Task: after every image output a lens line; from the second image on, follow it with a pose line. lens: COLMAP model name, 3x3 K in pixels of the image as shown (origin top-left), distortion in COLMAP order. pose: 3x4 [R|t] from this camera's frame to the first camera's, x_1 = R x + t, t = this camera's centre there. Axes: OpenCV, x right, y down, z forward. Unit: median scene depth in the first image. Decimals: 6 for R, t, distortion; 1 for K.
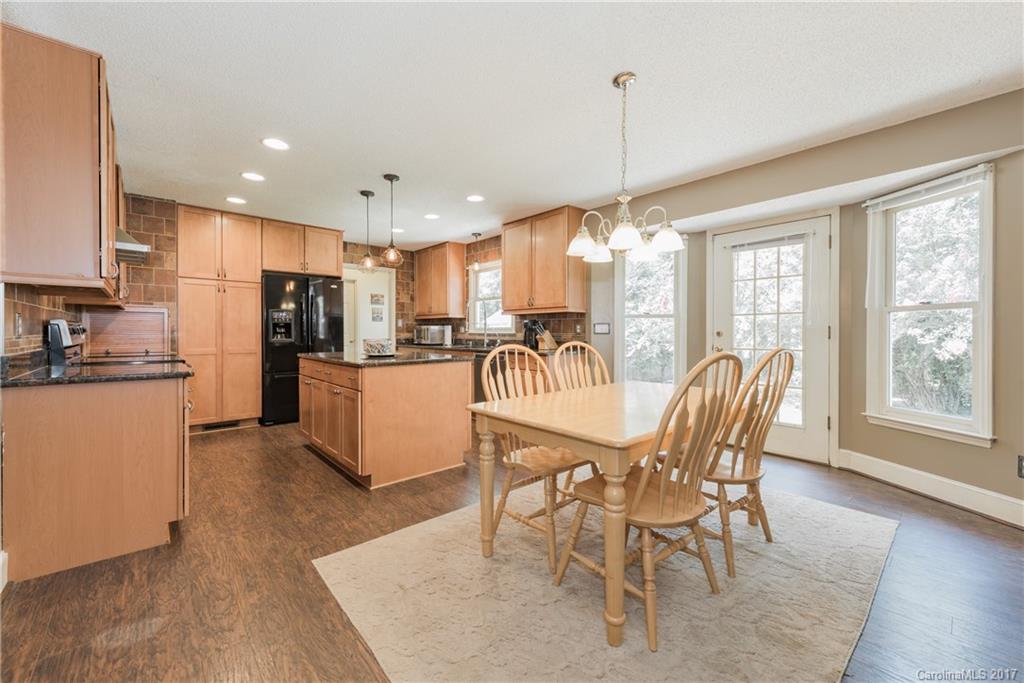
lens RADIAL K [[388.3, 0, 521.0], [0, 388.3, 335.9], [0, 0, 1]] dist [0.000798, 0.000024]
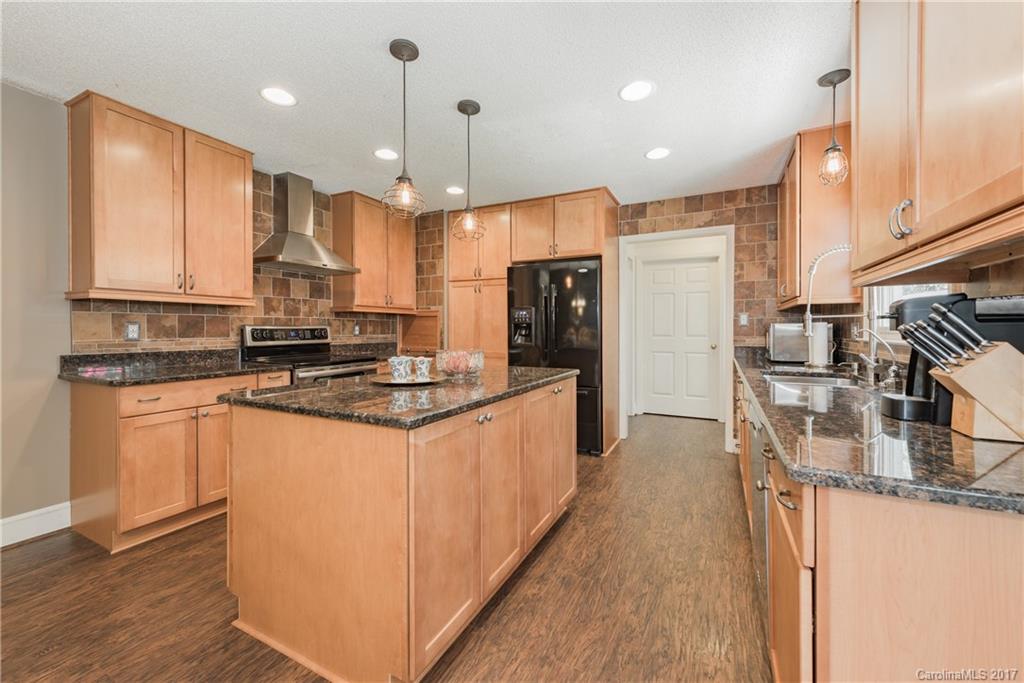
lens RADIAL K [[402.5, 0, 509.8], [0, 402.5, 332.8], [0, 0, 1]] dist [0.002290, -0.000019]
pose [[0.347561, 0.006316, -0.937636, 0.173756], [-0.009769, 0.999947, 0.003114, -0.016355], [0.937606, 0.008077, 0.347605, 0.693688]]
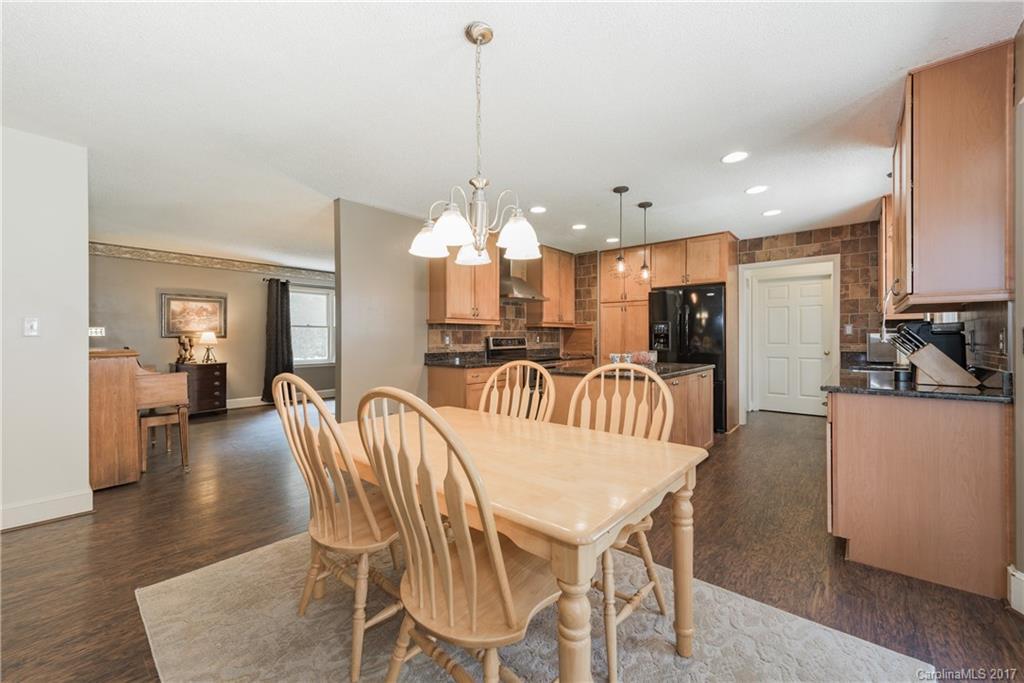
lens RADIAL K [[409.8, 0, 512.0], [0, 409.8, 341.5], [0, 0, 1]] dist [-0.004648, -0.000263]
pose [[0.136886, 0.004957, -0.990574, 0.492156], [-0.006907, 0.999968, 0.004050, -0.014062], [0.990563, 0.006288, 0.136916, 0.426395]]
